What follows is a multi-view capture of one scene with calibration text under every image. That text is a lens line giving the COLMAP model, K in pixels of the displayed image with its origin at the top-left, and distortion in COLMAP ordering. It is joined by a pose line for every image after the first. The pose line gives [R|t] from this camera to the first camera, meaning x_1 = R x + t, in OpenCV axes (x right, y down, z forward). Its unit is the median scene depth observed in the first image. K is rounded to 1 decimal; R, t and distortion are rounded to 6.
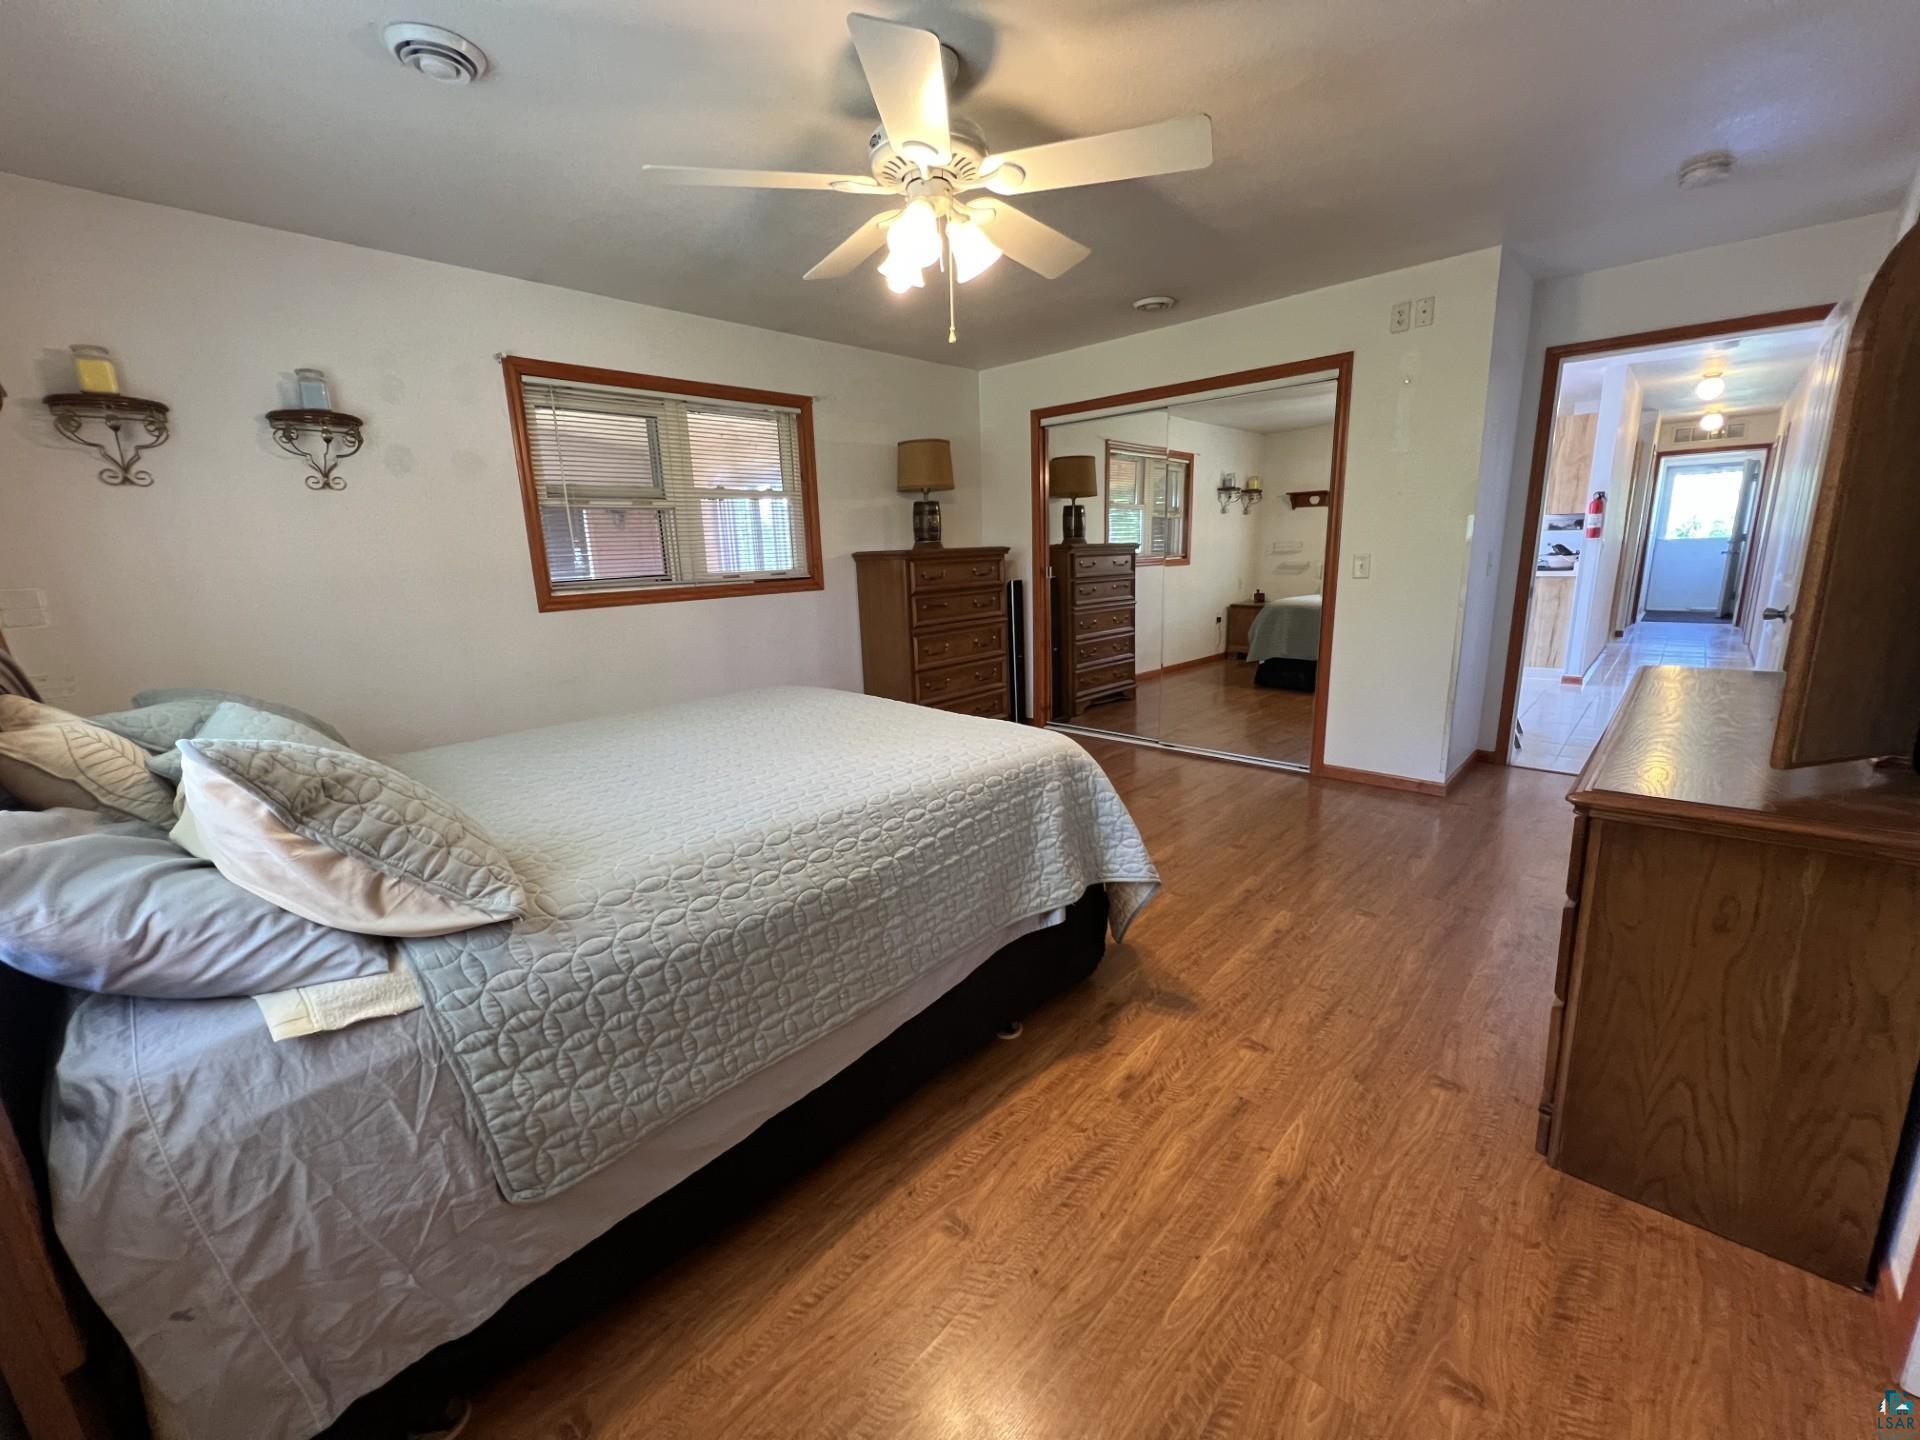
lens RADIAL K [[770.6, 0, 960.0], [0, 770.6, 719.2], [0, 0, 1]] dist [-0.004231, 0.000572]
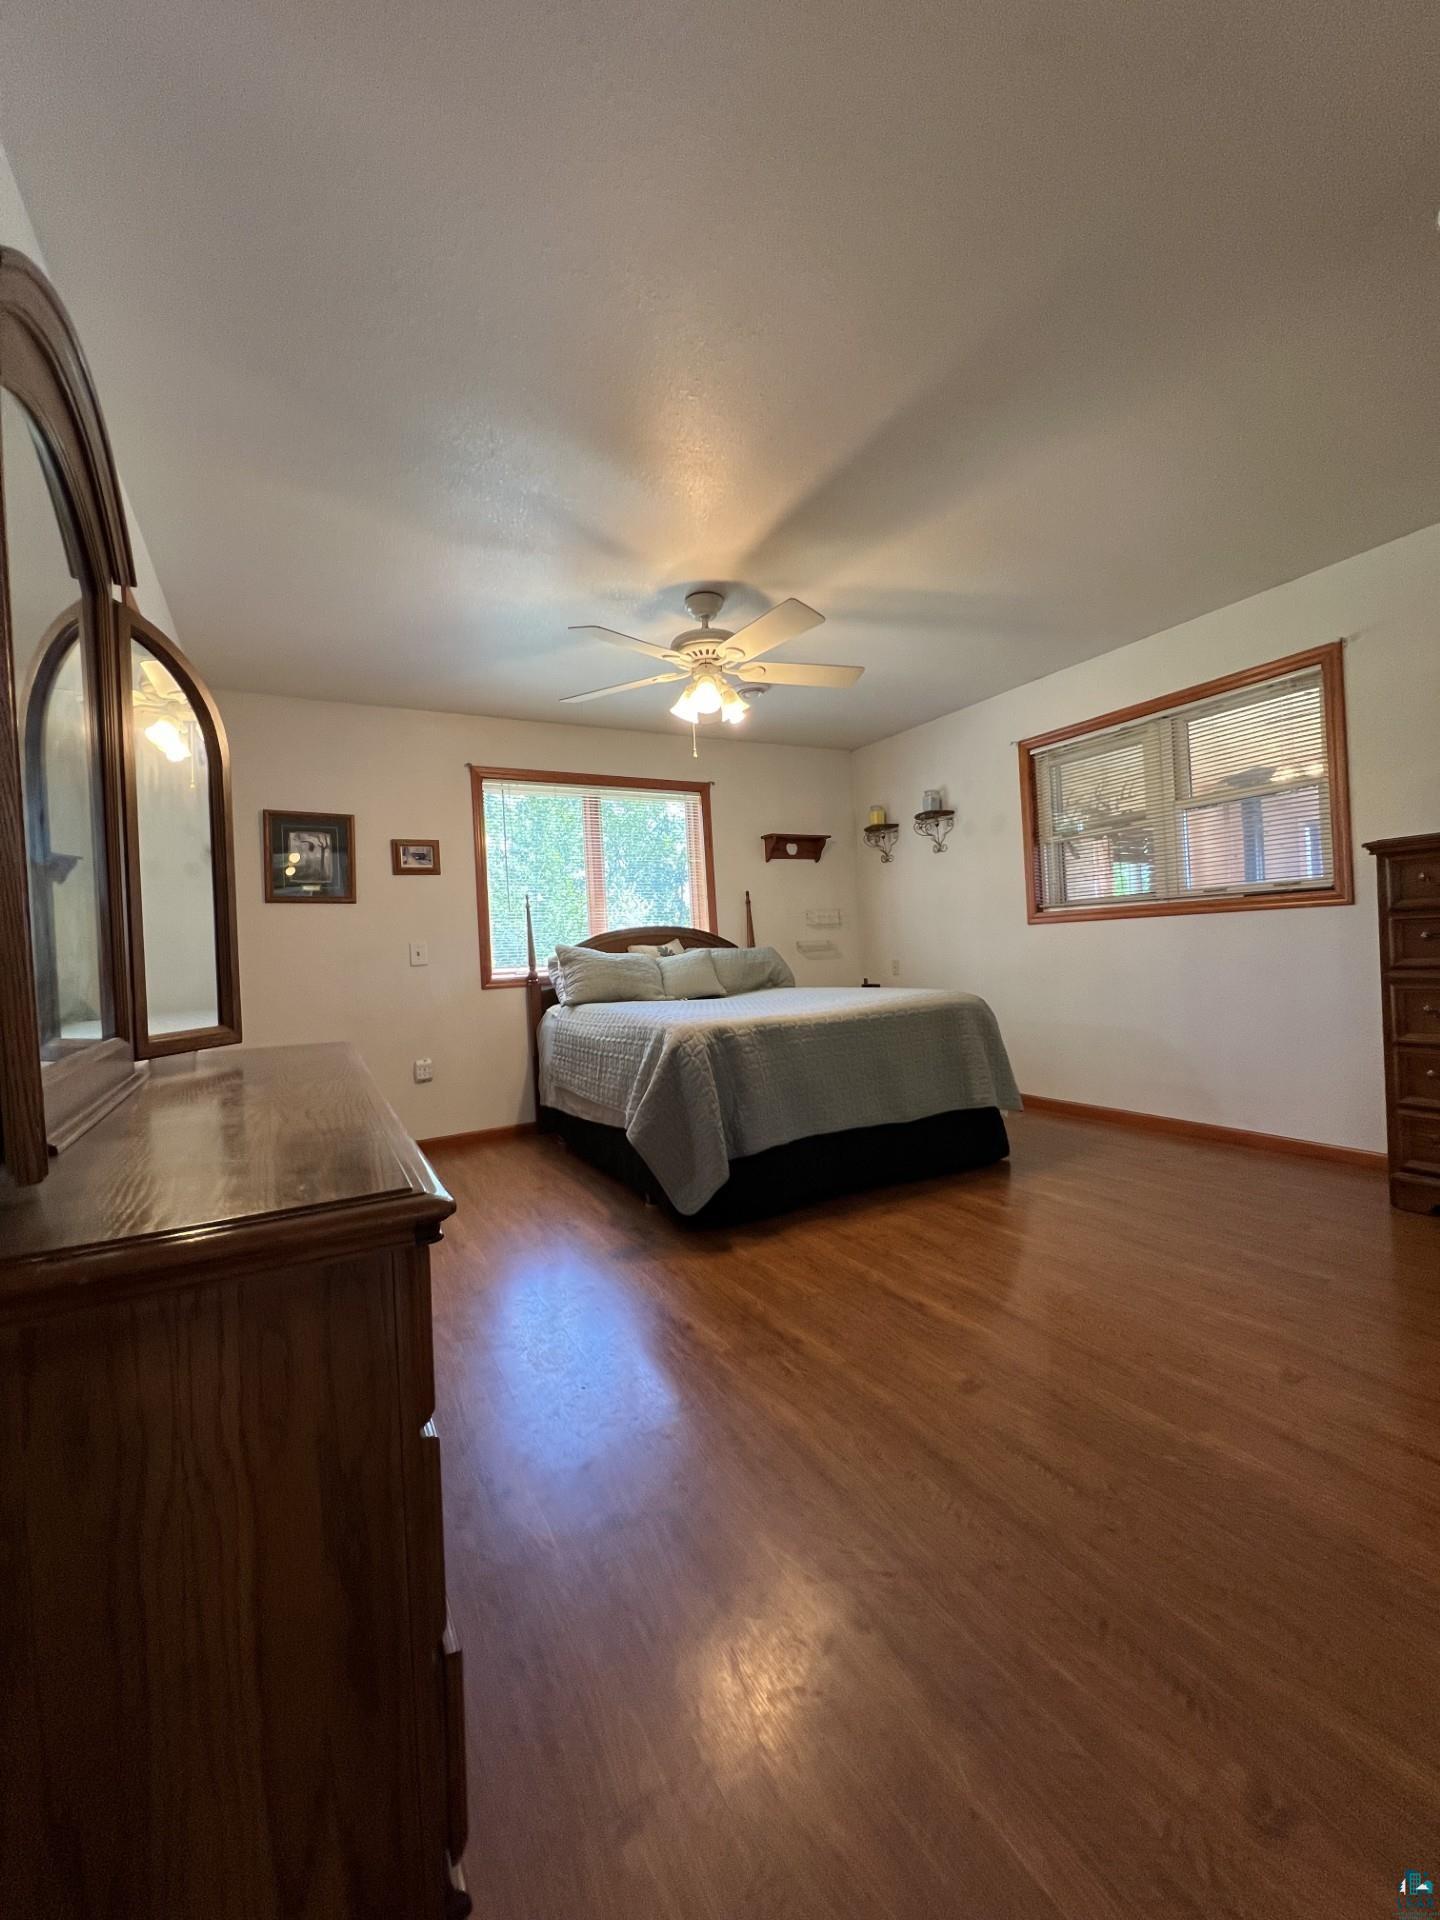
lens RADIAL K [[770.6, 0, 721.3], [0, 770.6, 956.6], [0, 0, 1]] dist [-0.004231, 0.000572]
pose [[-0.303578, 0.056726, -0.951116, 0.828746], [-0.151038, 0.982740, 0.106820, -0.141244], [0.940759, 0.176083, -0.289770, 0.866780]]
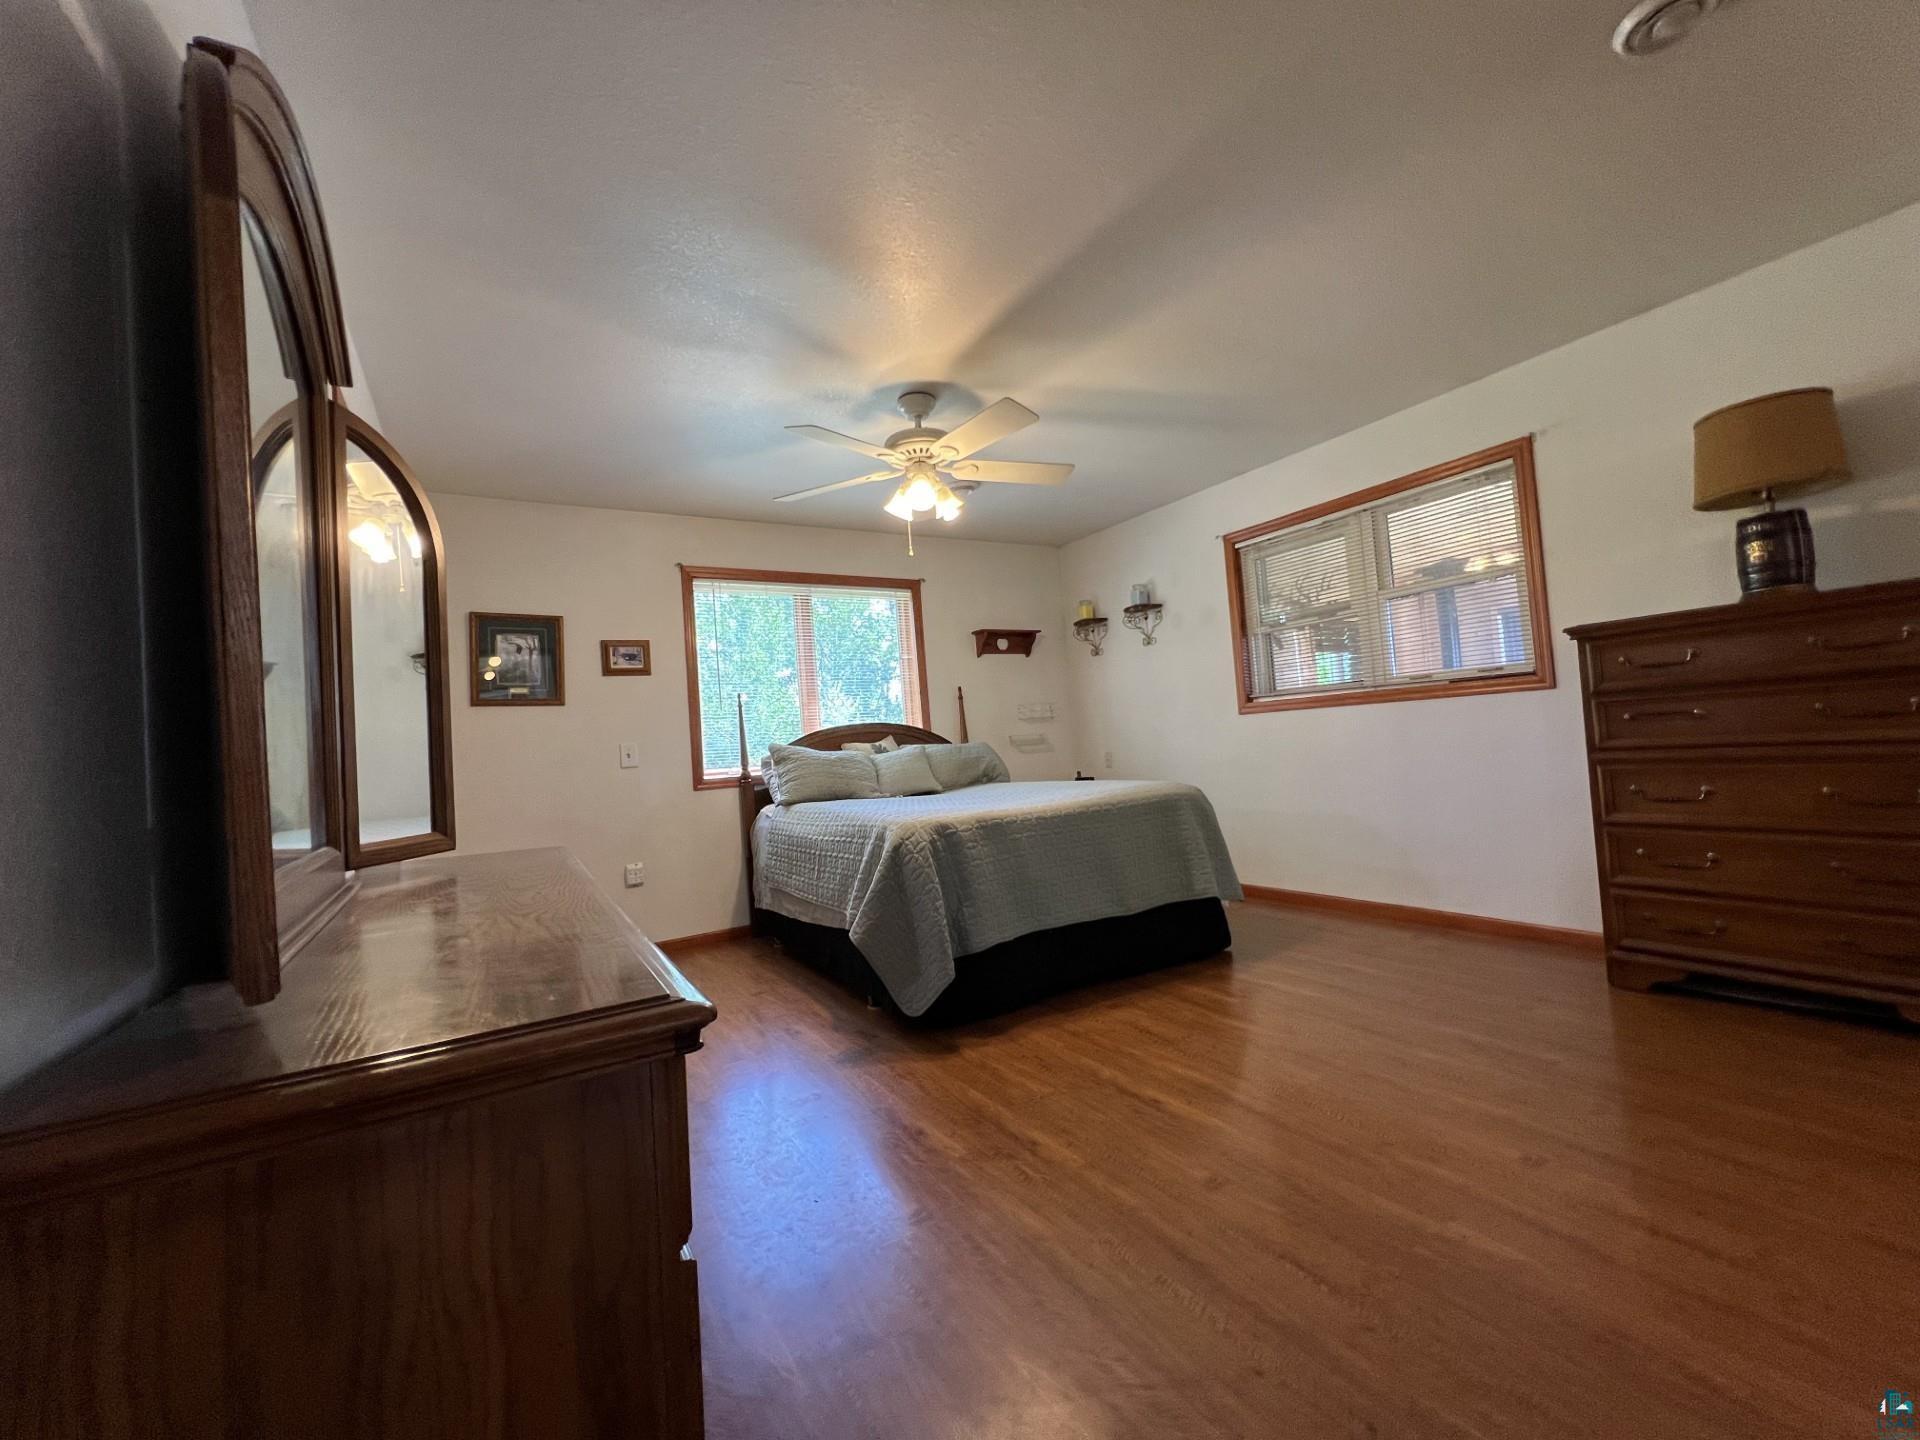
lens RADIAL K [[770.6, 0, 953.3], [0, 770.6, 720.7], [0, 0, 1]] dist [-0.004231, 0.000572]
pose [[-0.270493, 0.022242, -0.962465, 0.829950], [-0.134409, 0.989069, 0.060632, -0.137170], [0.953293, 0.145764, -0.264547, 0.852270]]
